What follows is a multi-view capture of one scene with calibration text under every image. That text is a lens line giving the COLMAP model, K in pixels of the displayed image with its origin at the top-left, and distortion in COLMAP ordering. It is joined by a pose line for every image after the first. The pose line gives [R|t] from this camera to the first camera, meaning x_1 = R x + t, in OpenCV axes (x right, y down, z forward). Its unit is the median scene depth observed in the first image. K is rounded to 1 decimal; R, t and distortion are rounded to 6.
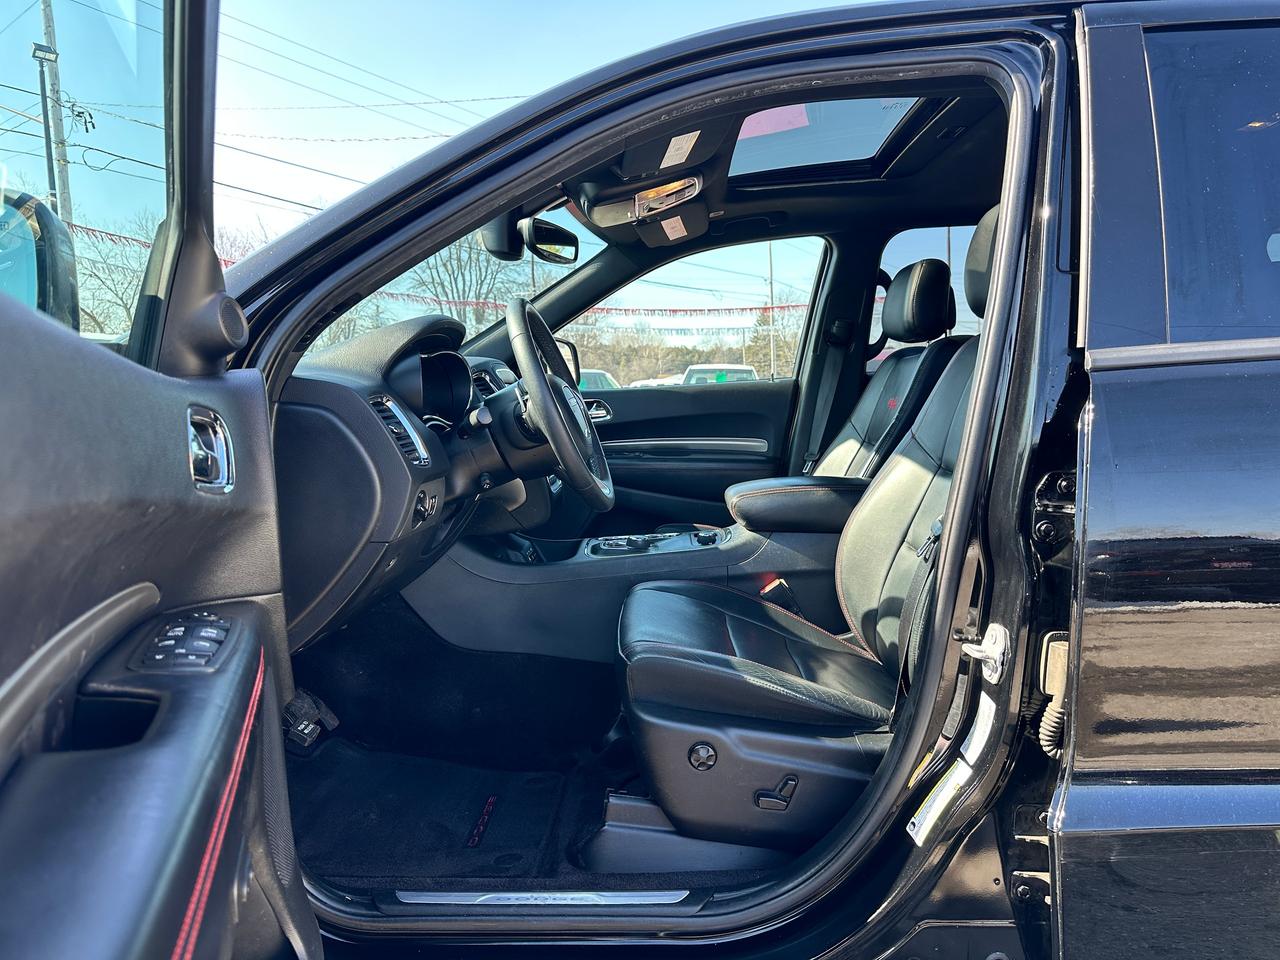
lens RADIAL K [[903.0, 0, 643.3], [0, 903.0, 481.3], [0, 0, 1]] dist [0.044796, -0.036855]
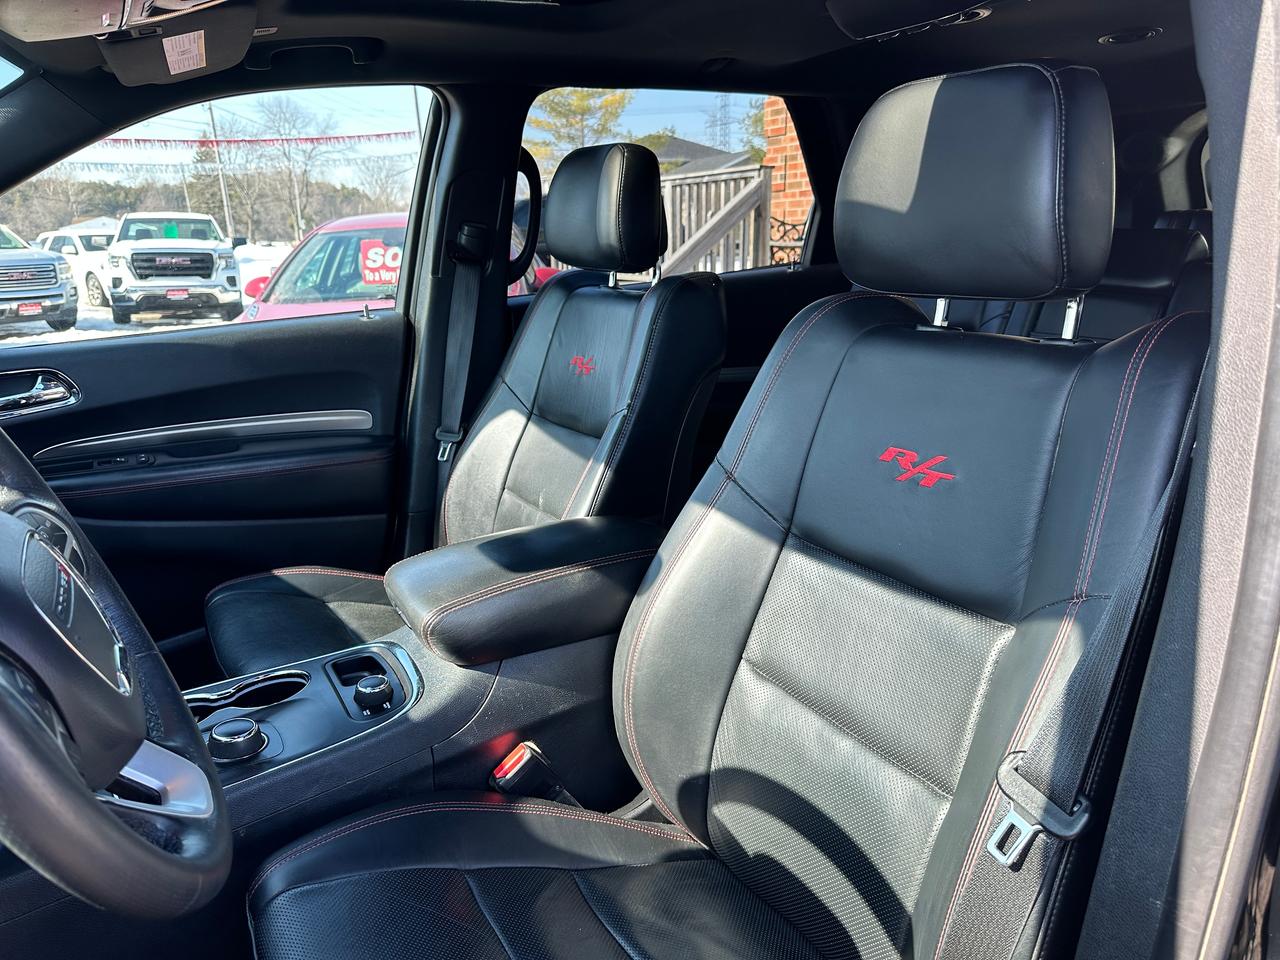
lens RADIAL K [[903.0, 0, 650.9], [0, 903.0, 472.3], [0, 0, 1]] dist [0.044796, -0.036855]
pose [[0.844736, -0.140604, 0.516383, -0.036748], [0.059083, 0.983475, 0.171134, -0.106809], [-0.531911, -0.114053, 0.839084, 0.359141]]
